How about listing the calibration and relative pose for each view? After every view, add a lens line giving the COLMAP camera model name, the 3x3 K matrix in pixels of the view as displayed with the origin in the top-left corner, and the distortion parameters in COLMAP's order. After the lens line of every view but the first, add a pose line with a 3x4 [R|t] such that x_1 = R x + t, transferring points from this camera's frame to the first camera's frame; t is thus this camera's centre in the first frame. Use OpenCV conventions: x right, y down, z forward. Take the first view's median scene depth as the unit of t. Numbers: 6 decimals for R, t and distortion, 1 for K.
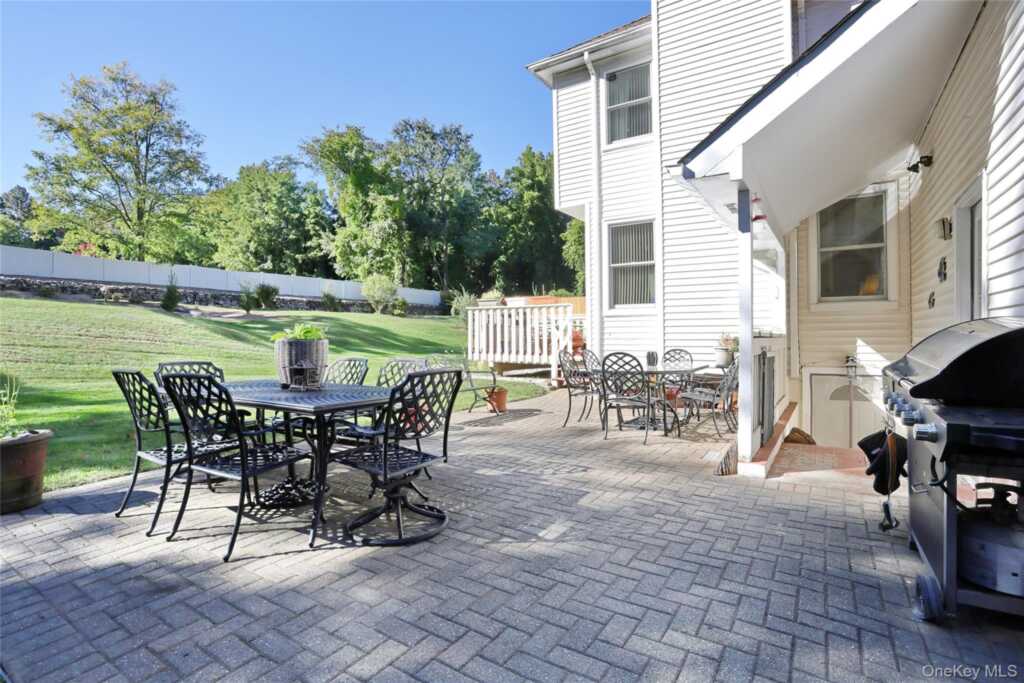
lens RADIAL K [[488.1, 0, 512.8], [0, 488.1, 340.7], [0, 0, 1]] dist [-0.004792, 0.001136]
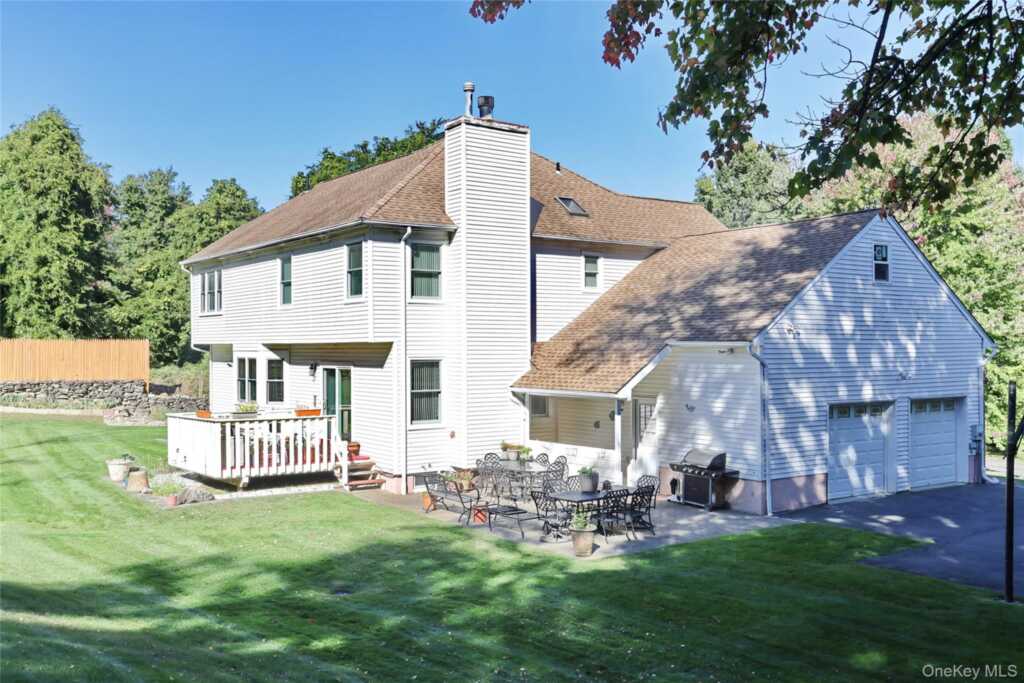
lens RADIAL K [[1005.2, 0, 512.2], [0, 1005.2, 344.2], [0, 0, 1]] dist [0.012776, 0.000000]
pose [[0.372983, 0.006827, 0.927813, -2.169353], [0.003265, 0.999957, -0.008670, -0.253533], [-0.927832, 0.006263, 0.372945, -0.239568]]
